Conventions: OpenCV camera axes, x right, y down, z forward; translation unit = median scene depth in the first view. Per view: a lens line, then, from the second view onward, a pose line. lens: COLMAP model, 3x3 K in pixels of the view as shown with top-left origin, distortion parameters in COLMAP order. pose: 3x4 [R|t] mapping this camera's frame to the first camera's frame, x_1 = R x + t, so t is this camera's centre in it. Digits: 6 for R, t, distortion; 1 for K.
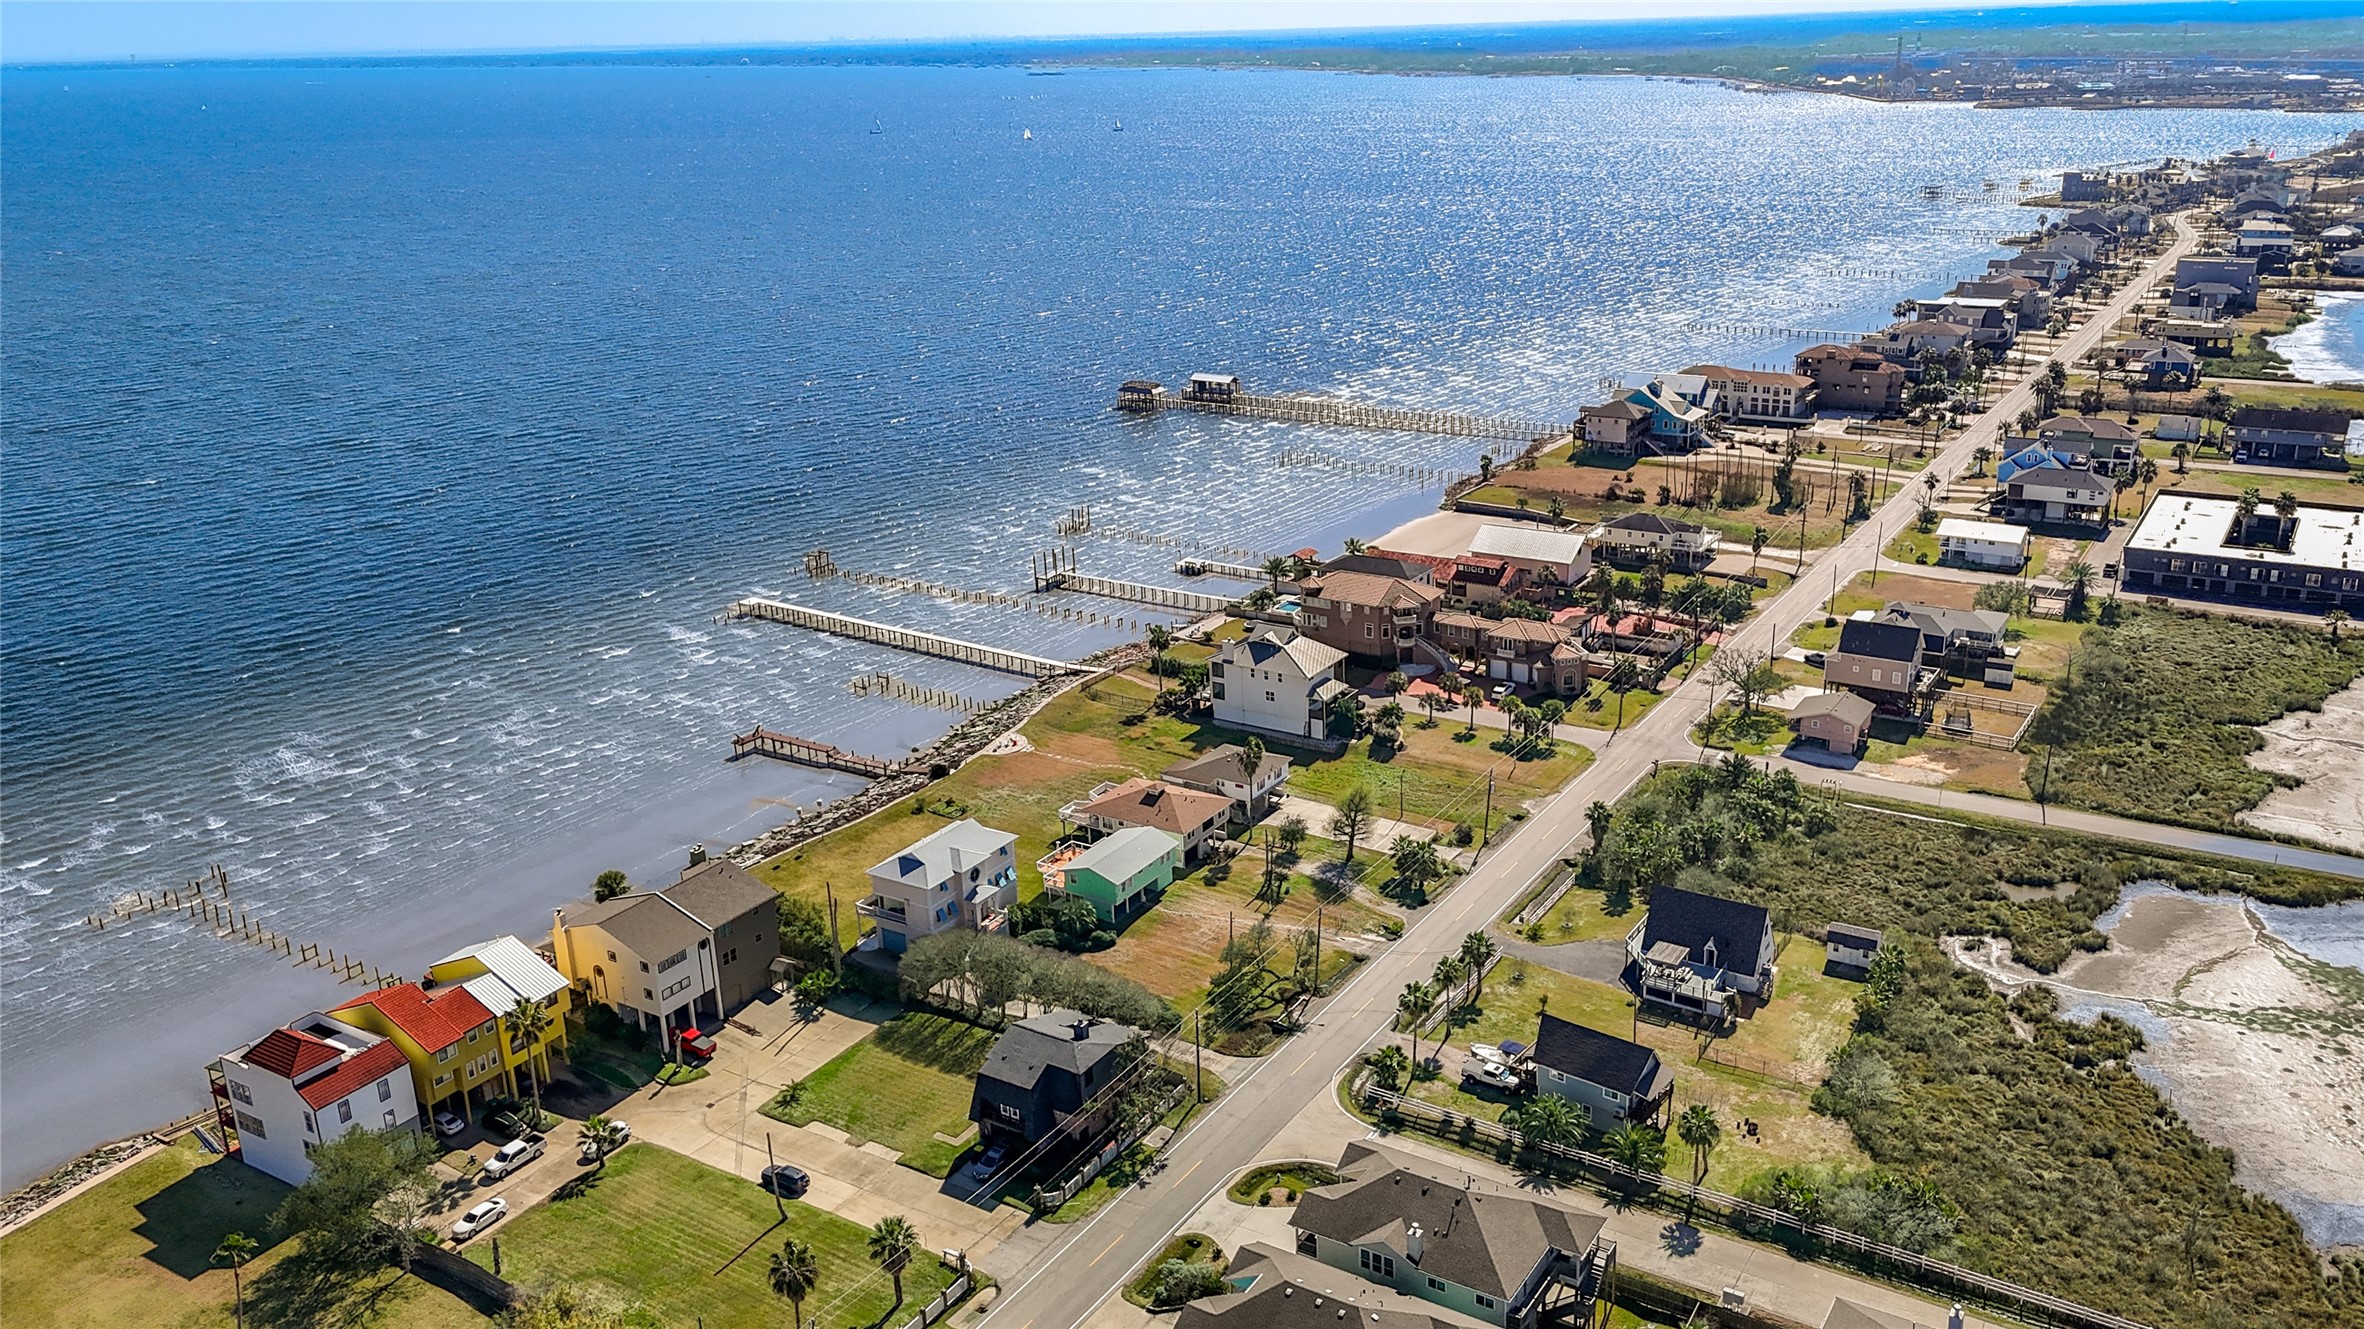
lens RADIAL K [[1779.6, 0, 1182.0], [0, 1779.6, 664.5], [0, 0, 1]] dist [0.171939, -0.405392]
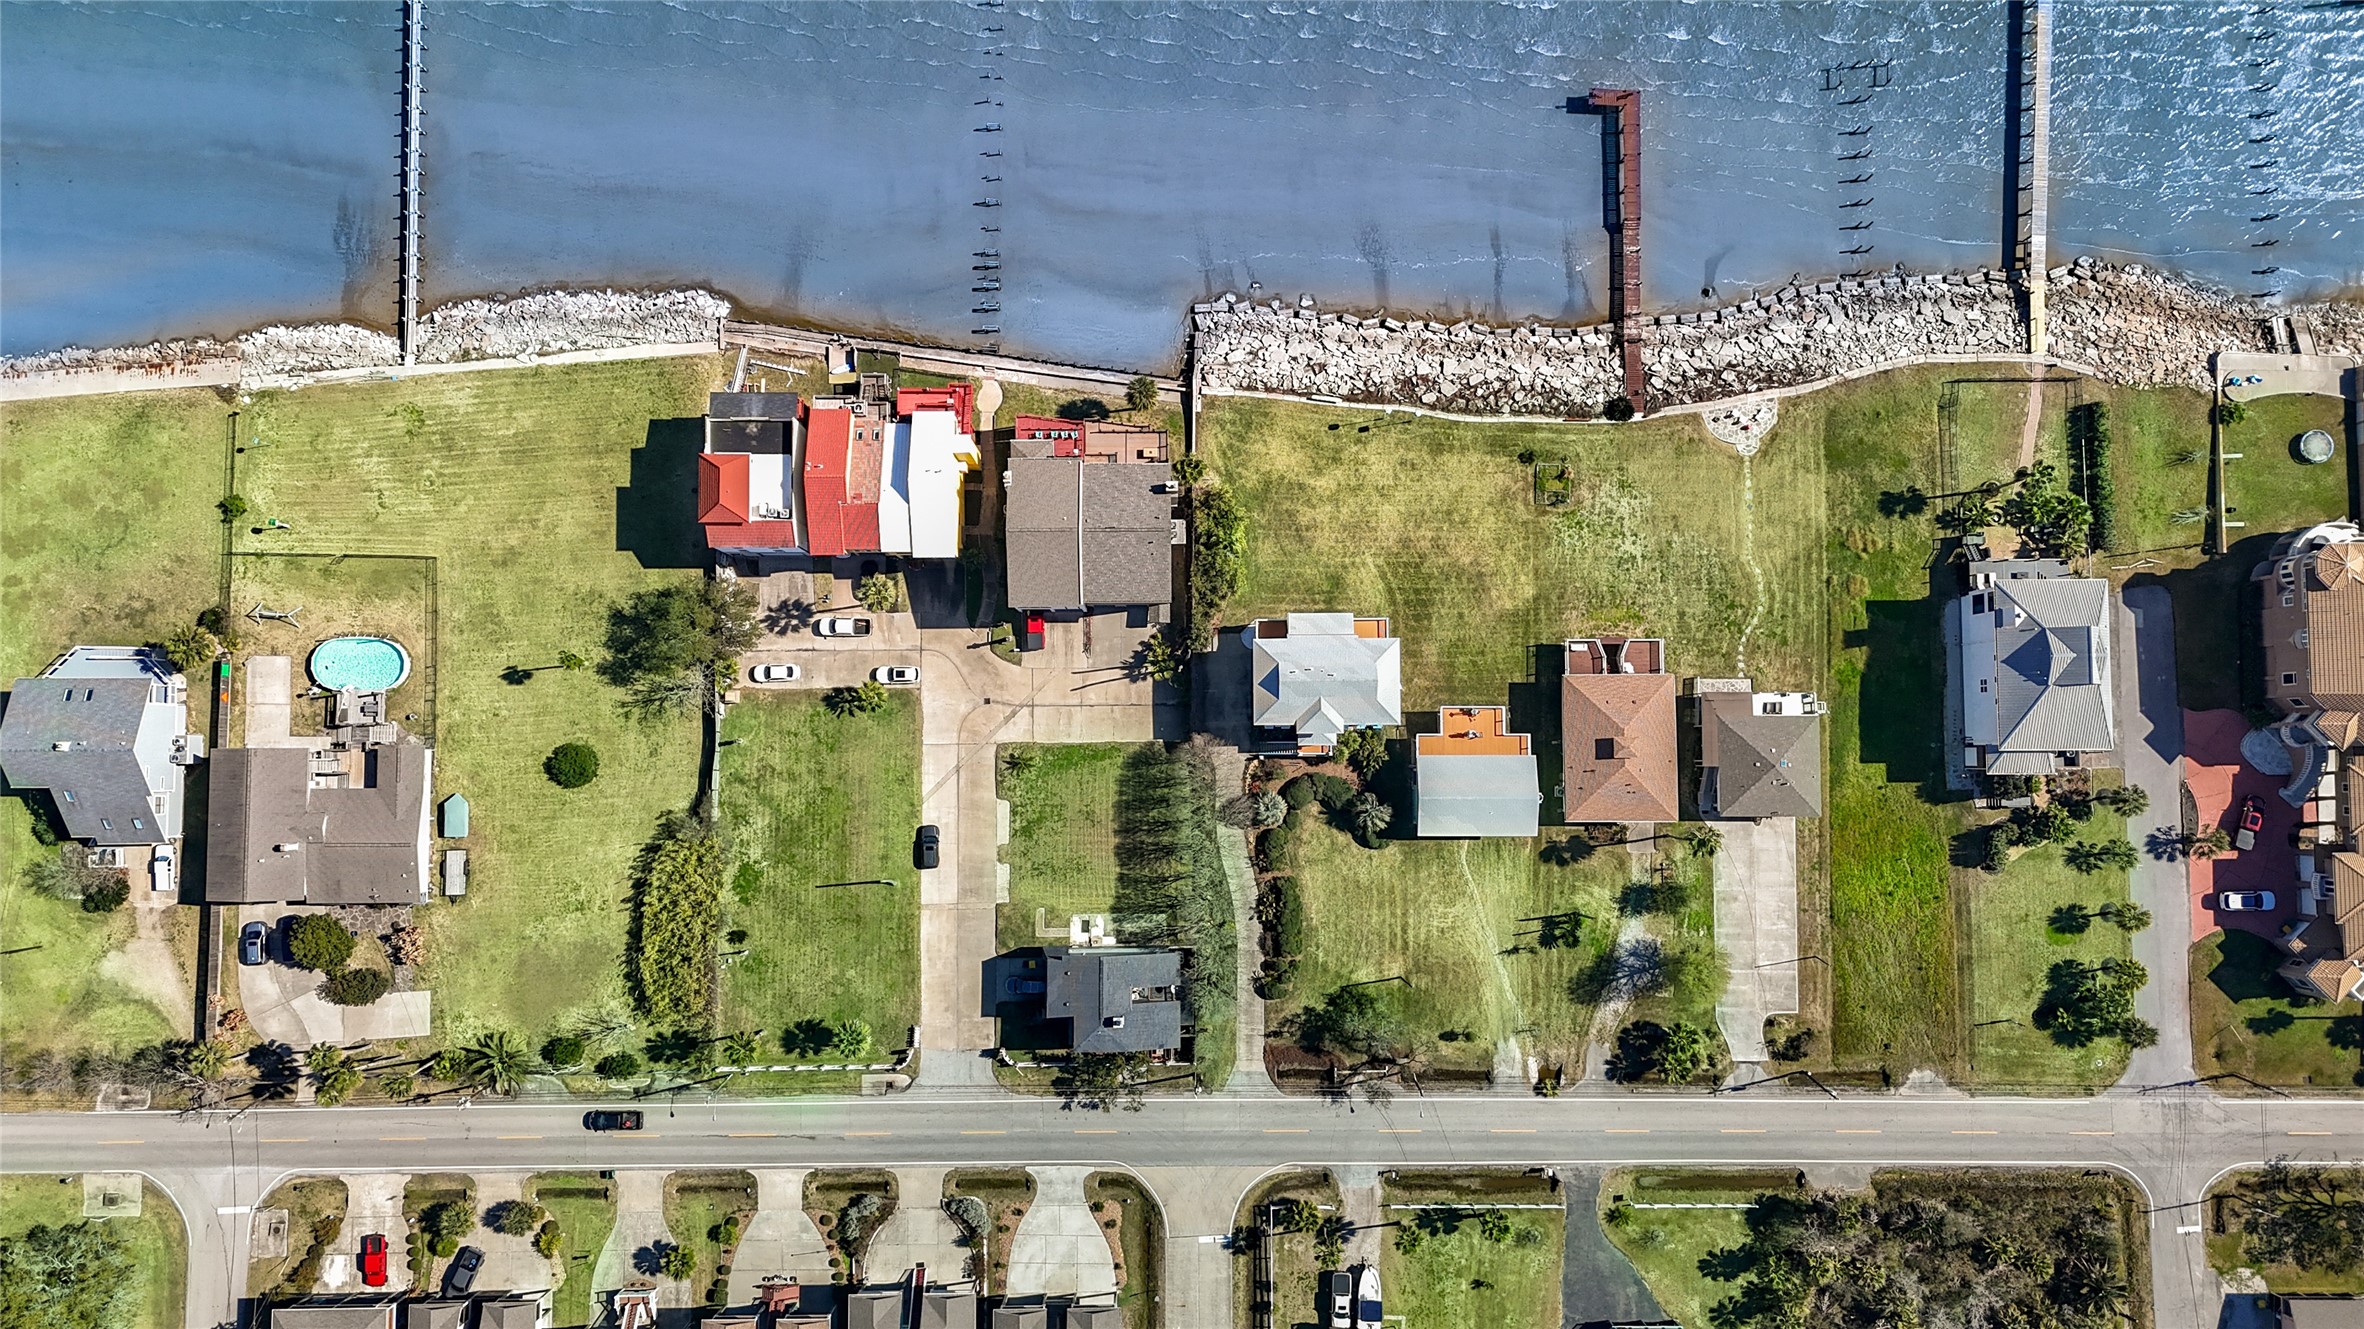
lens RADIAL K [[1779.6, 0, 1182.0], [0, 1779.6, 664.5], [0, 0, 1]] dist [0.171939, -0.405392]
pose [[0.551777, 0.833985, -0.003356, -0.172547], [-0.297742, 0.200746, 0.933301, -0.719890], [0.779032, -0.513975, 0.359080, 0.588078]]
